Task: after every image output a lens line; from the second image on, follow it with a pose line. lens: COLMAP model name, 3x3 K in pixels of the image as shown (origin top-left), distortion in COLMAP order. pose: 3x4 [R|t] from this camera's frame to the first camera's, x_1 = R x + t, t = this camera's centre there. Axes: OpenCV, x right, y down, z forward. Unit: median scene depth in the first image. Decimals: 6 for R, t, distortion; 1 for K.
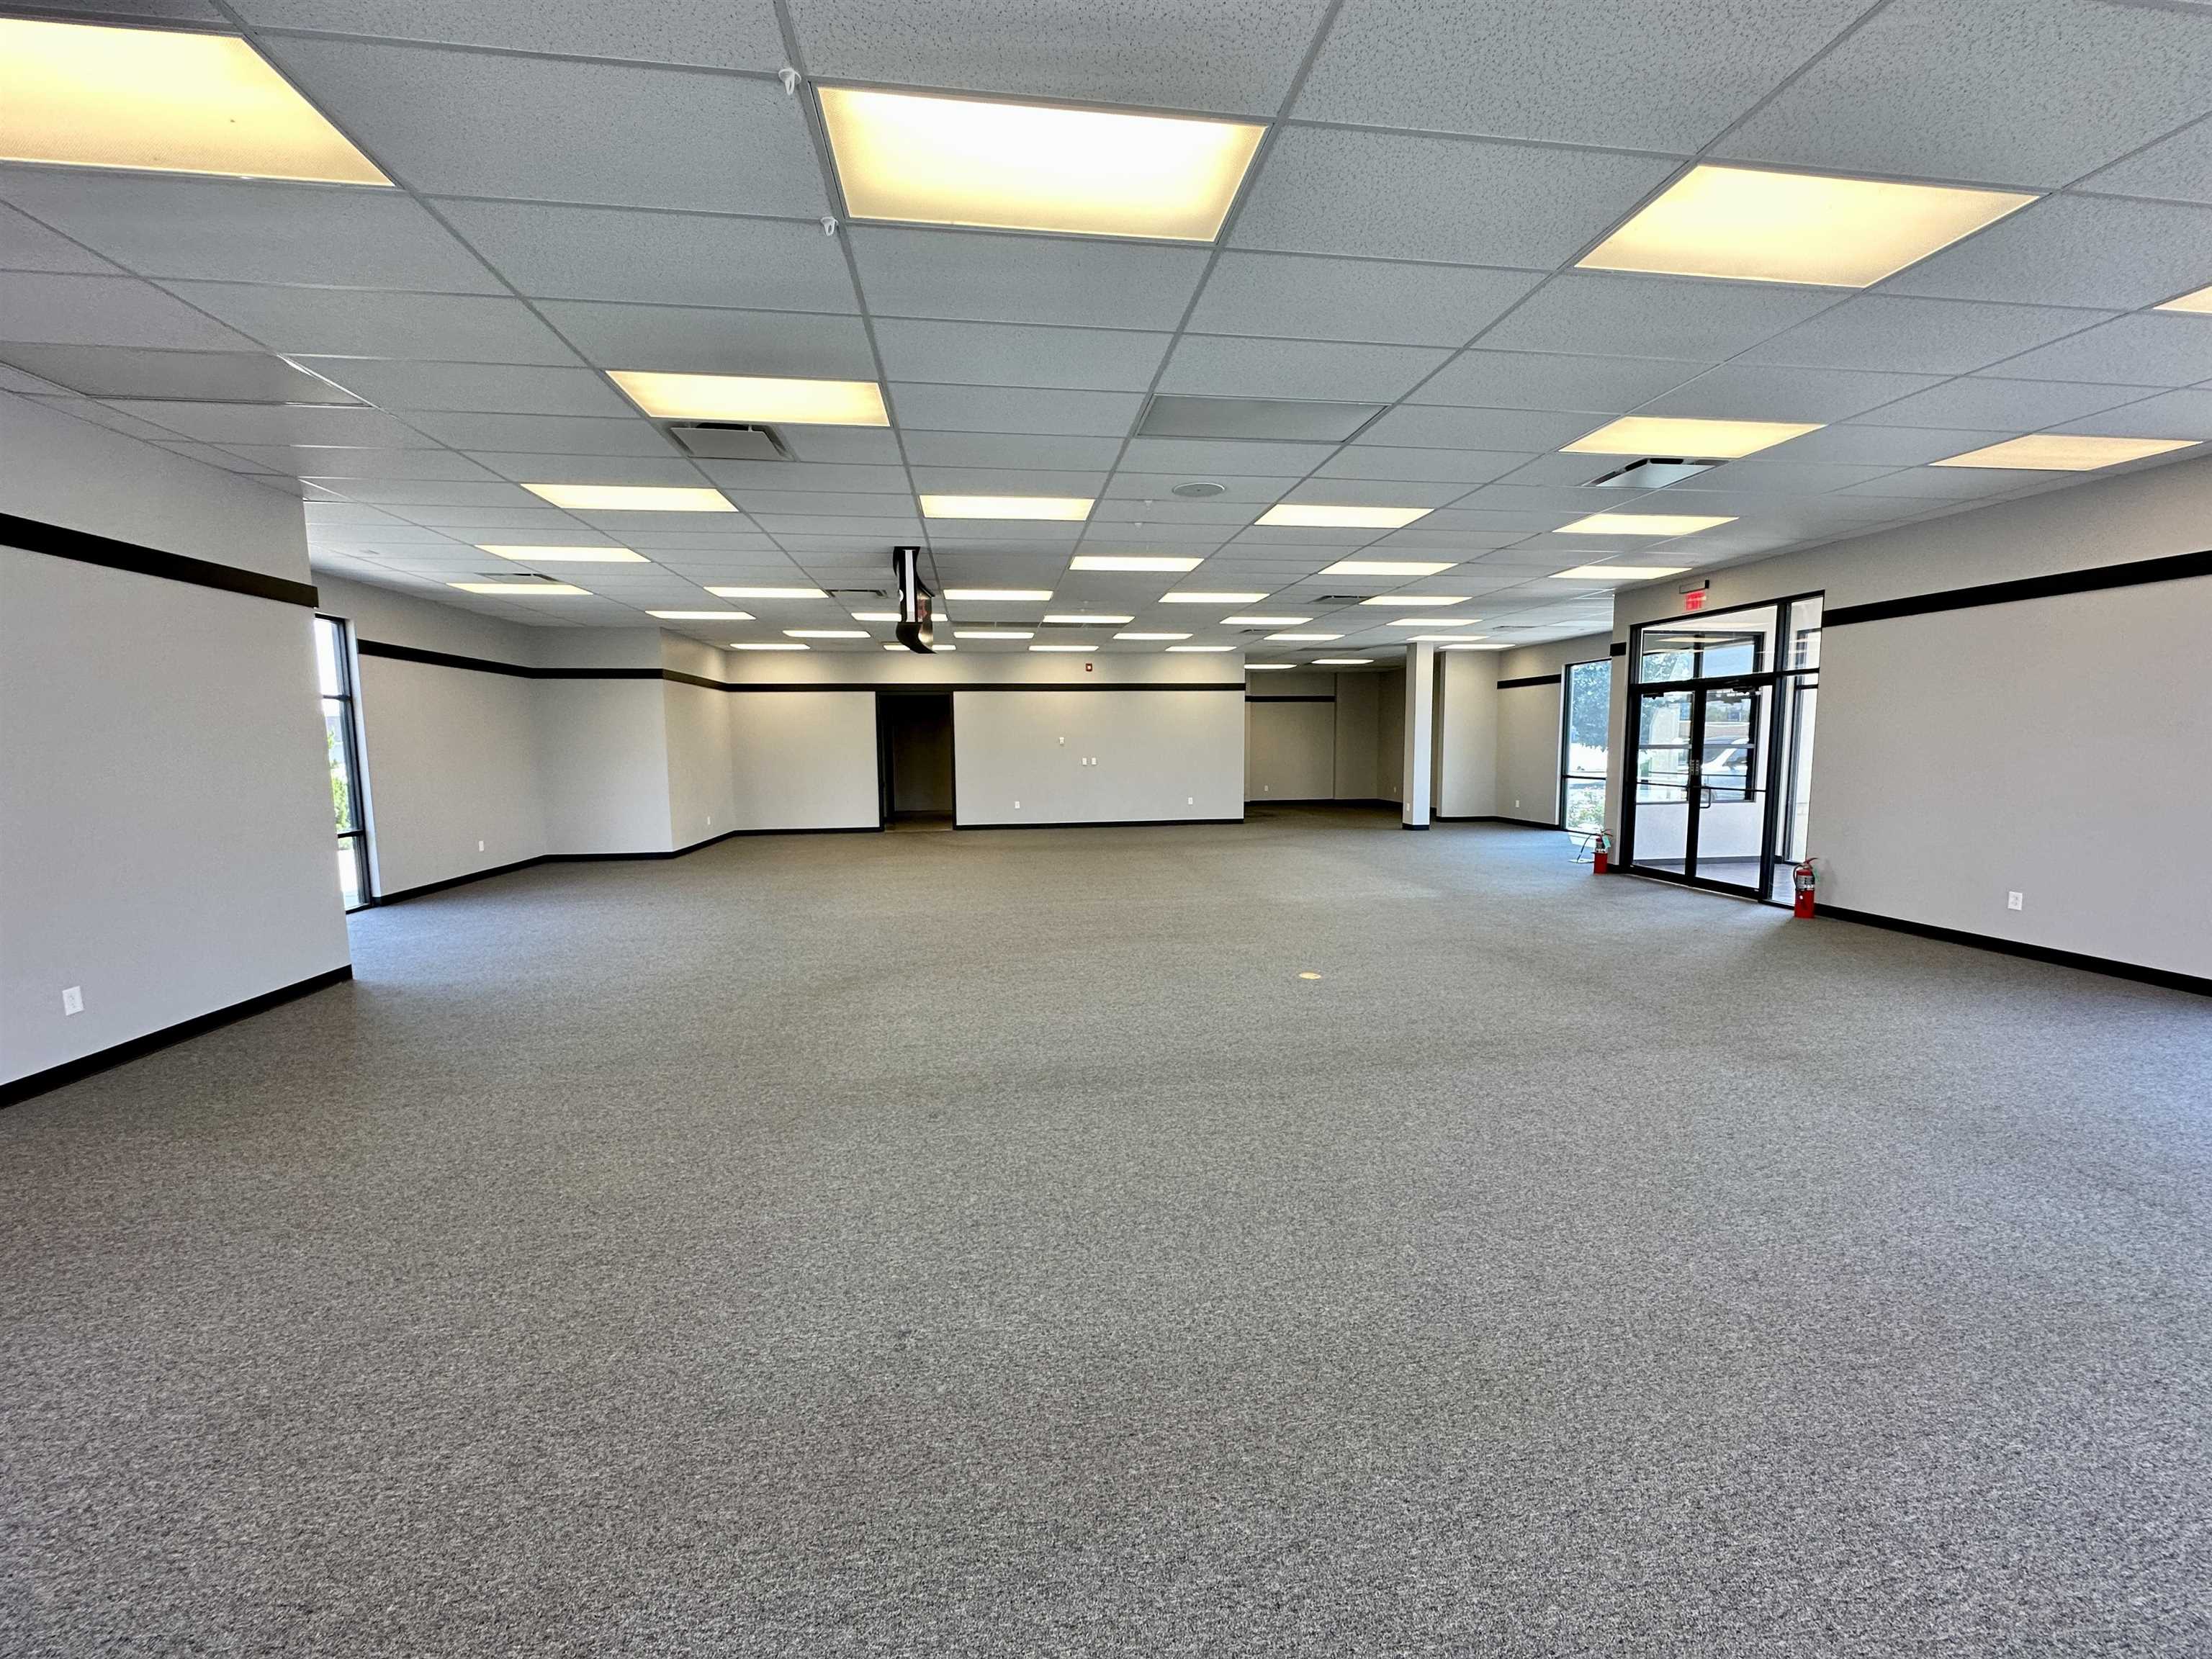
lens RADIAL K [[882.2, 0, 1106.0], [0, 882.2, 829.5], [0, 0, 1]] dist [-0.003908, 0.001074]
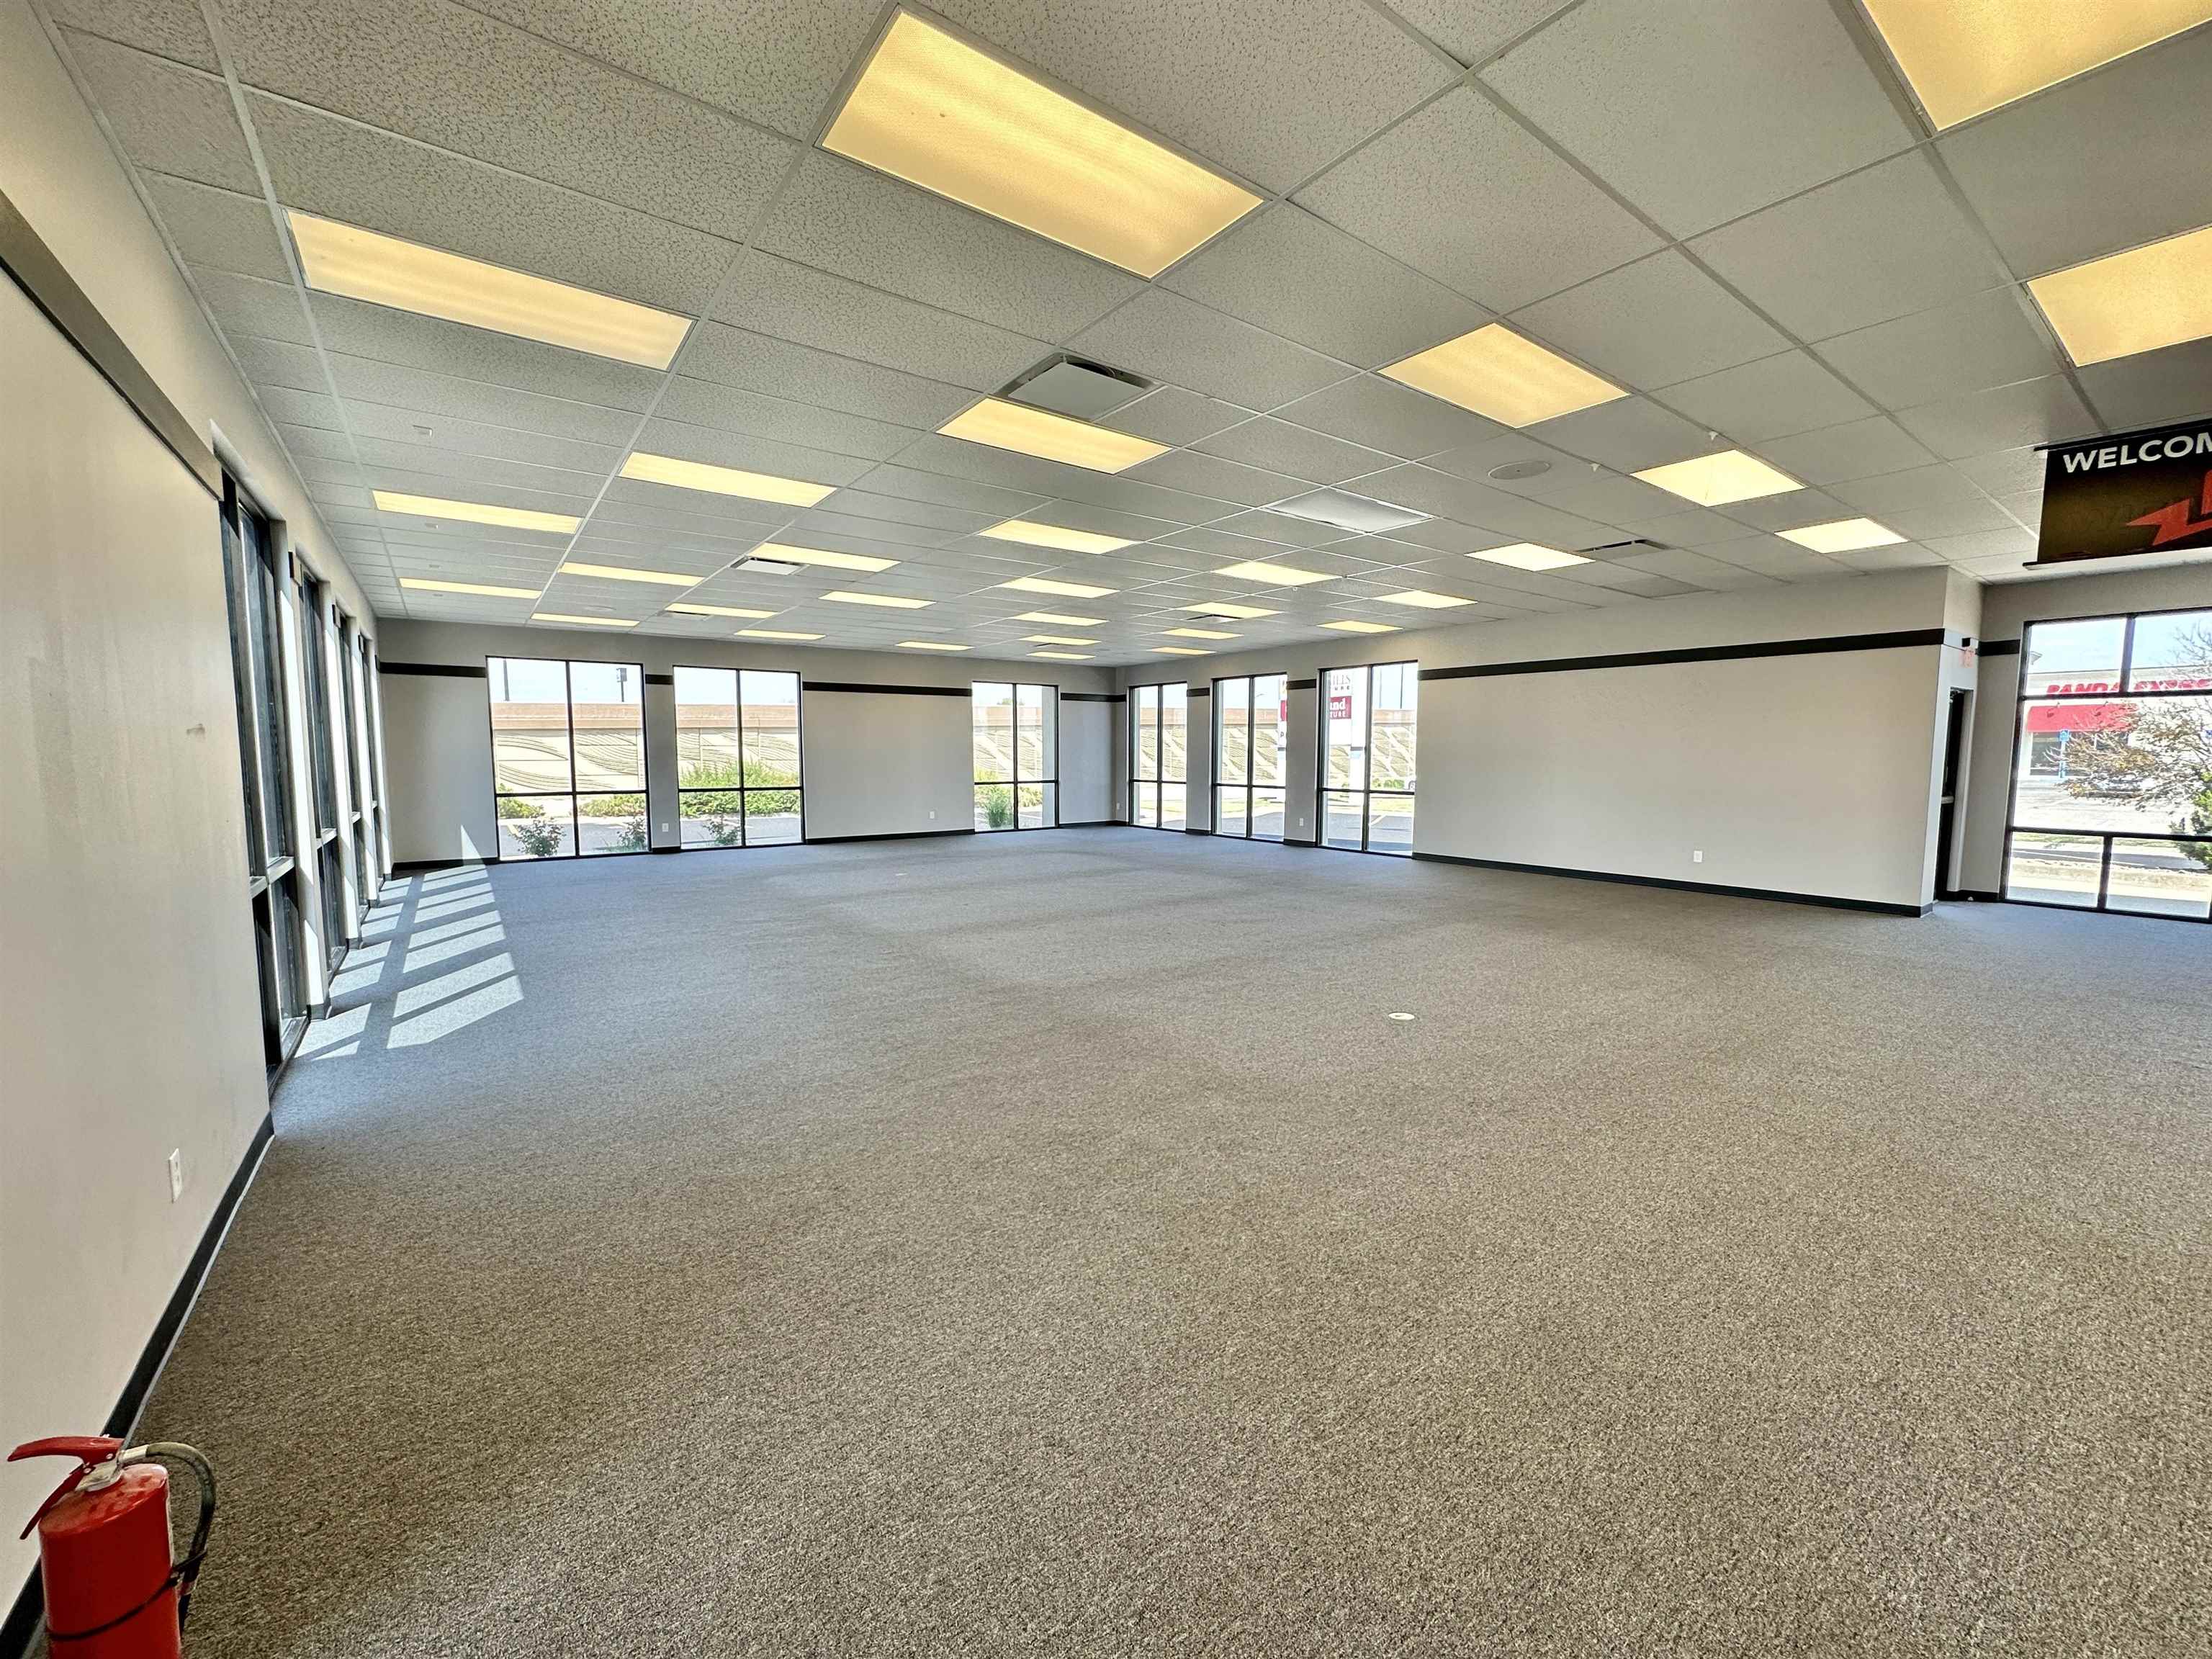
lens RADIAL K [[882.2, 0, 1106.0], [0, 882.2, 829.5], [0, 0, 1]] dist [-0.003908, 0.001074]
pose [[-0.878875, 0.053995, -0.473987, 0.348271], [-0.037665, 0.982619, 0.181775, -0.064385], [0.475563, 0.177610, -0.861565, 0.616269]]
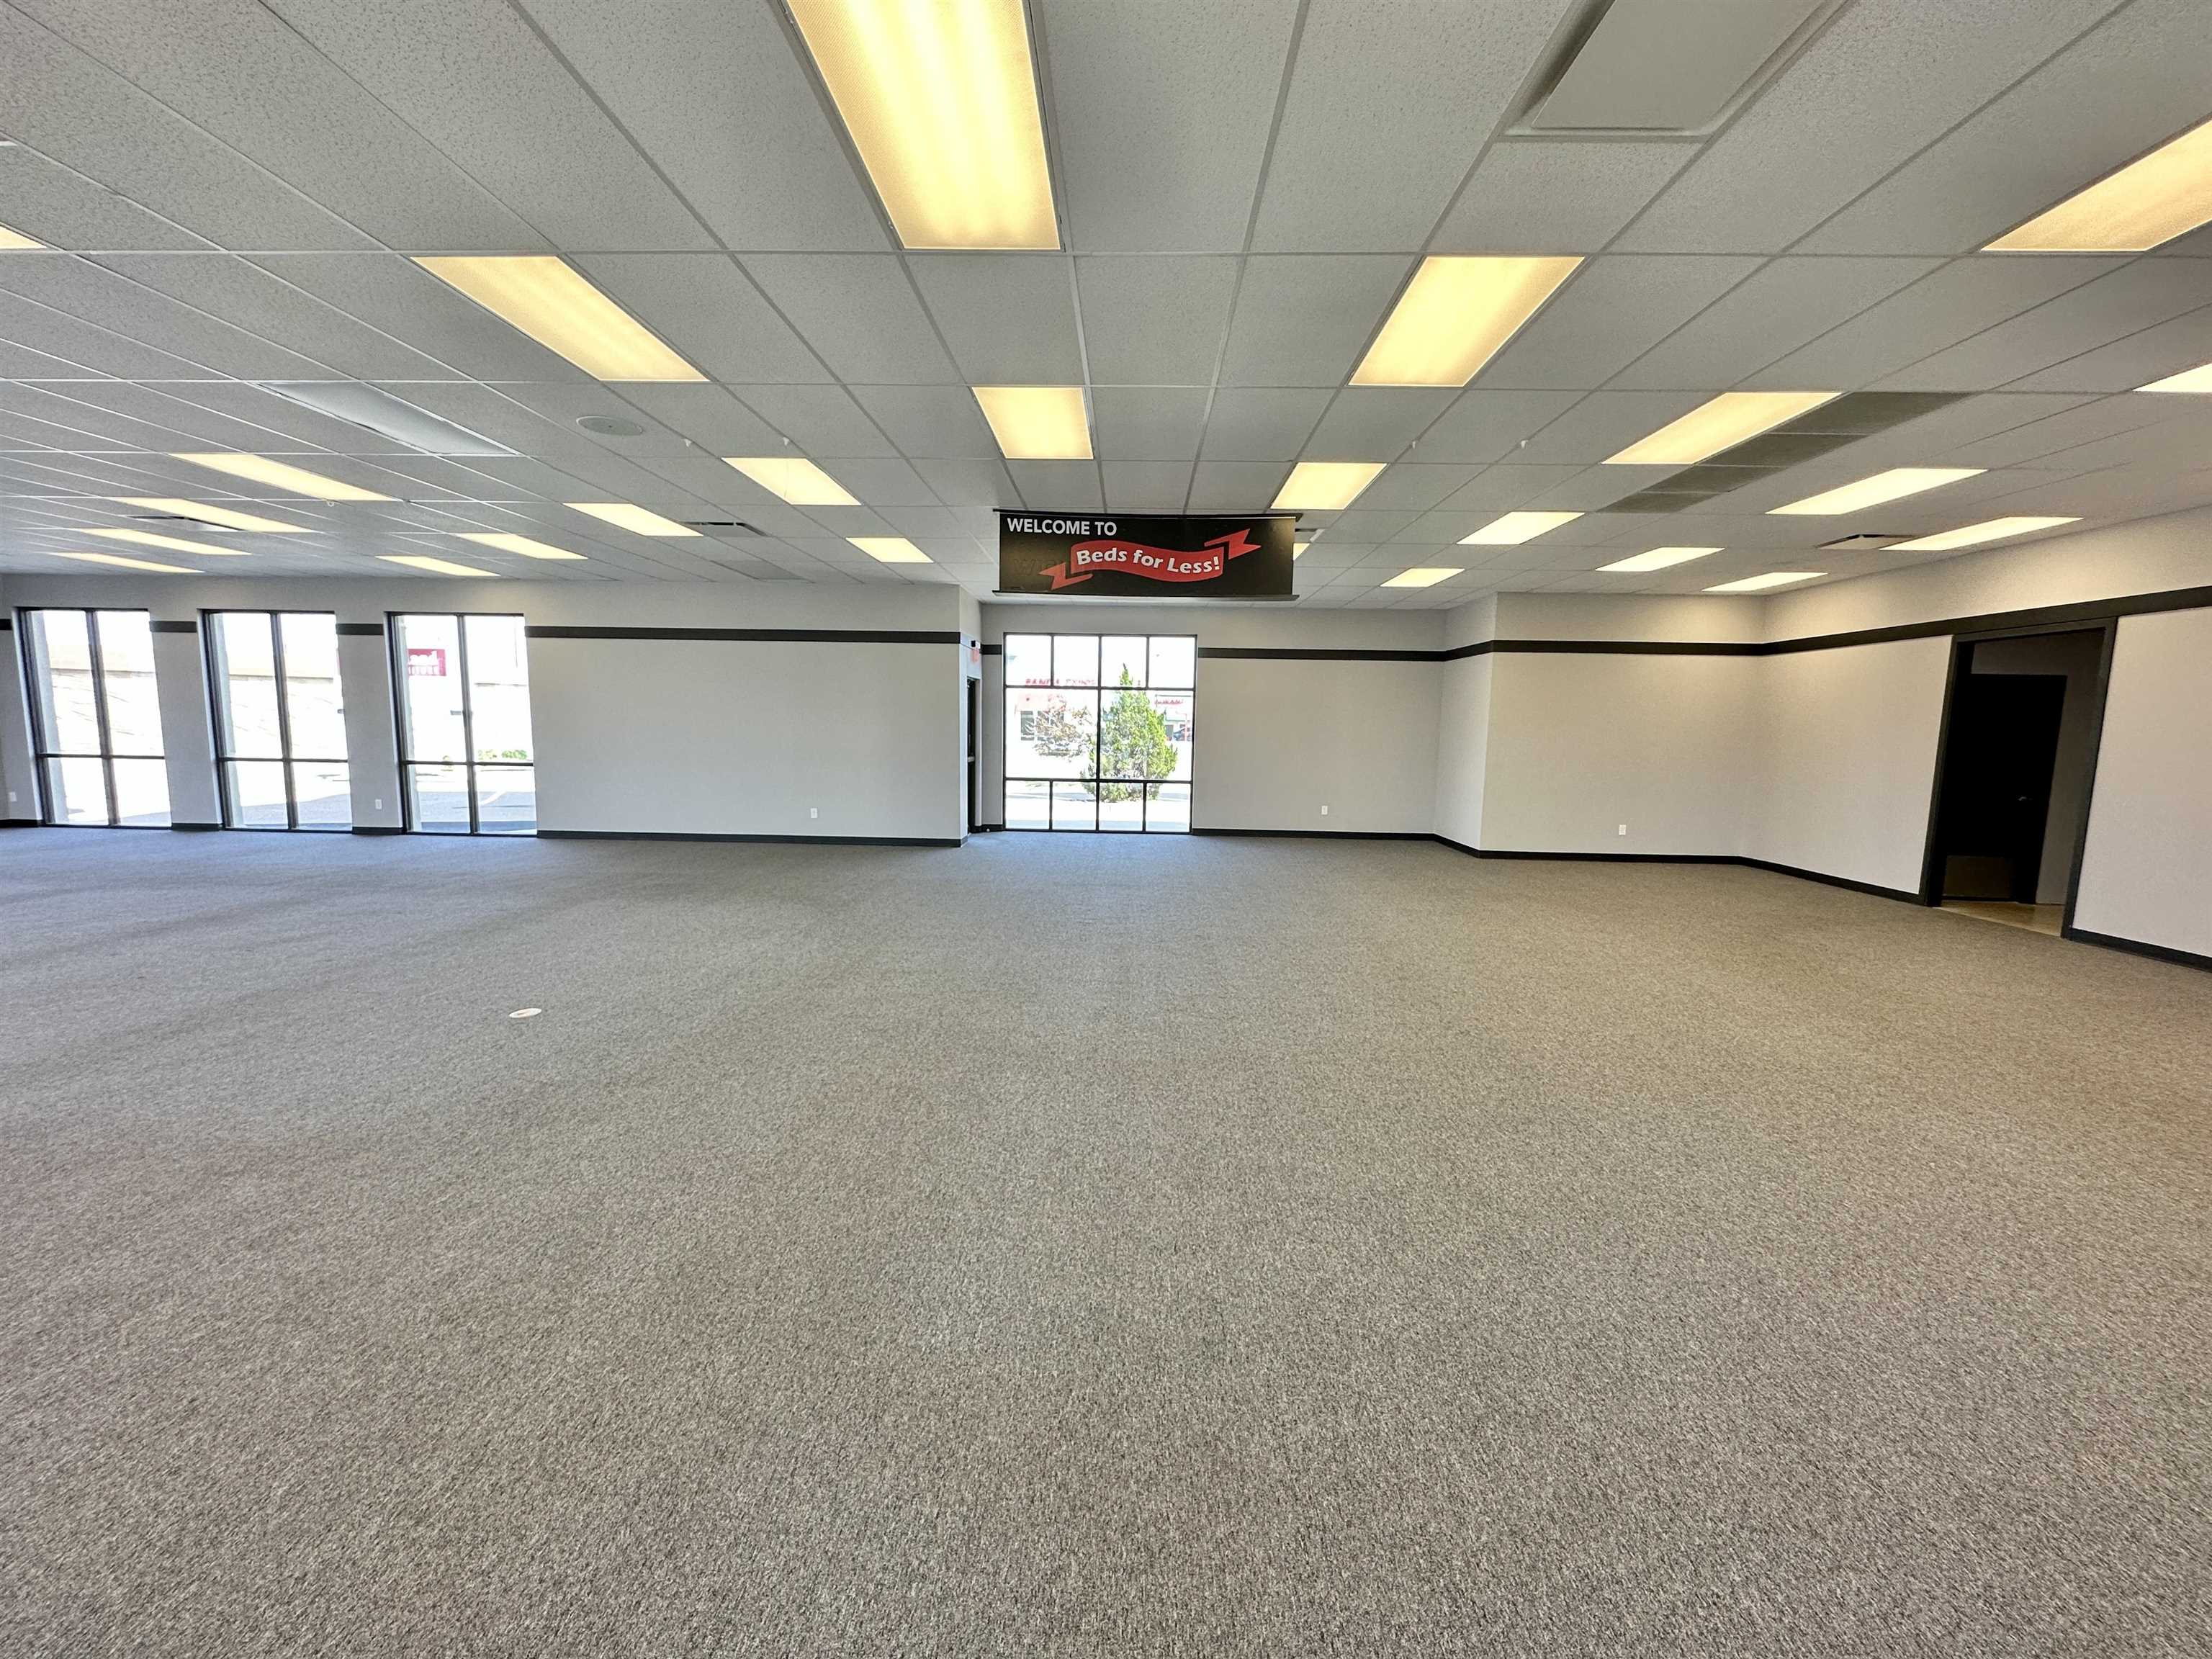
lens RADIAL K [[882.2, 0, 1106.0], [0, 882.2, 829.5], [0, 0, 1]] dist [-0.003908, 0.001074]
pose [[-0.170338, 0.124557, -0.977482, 0.346829], [-0.112248, 0.983069, 0.144829, -0.065339], [0.978972, 0.134391, -0.153473, 0.625396]]
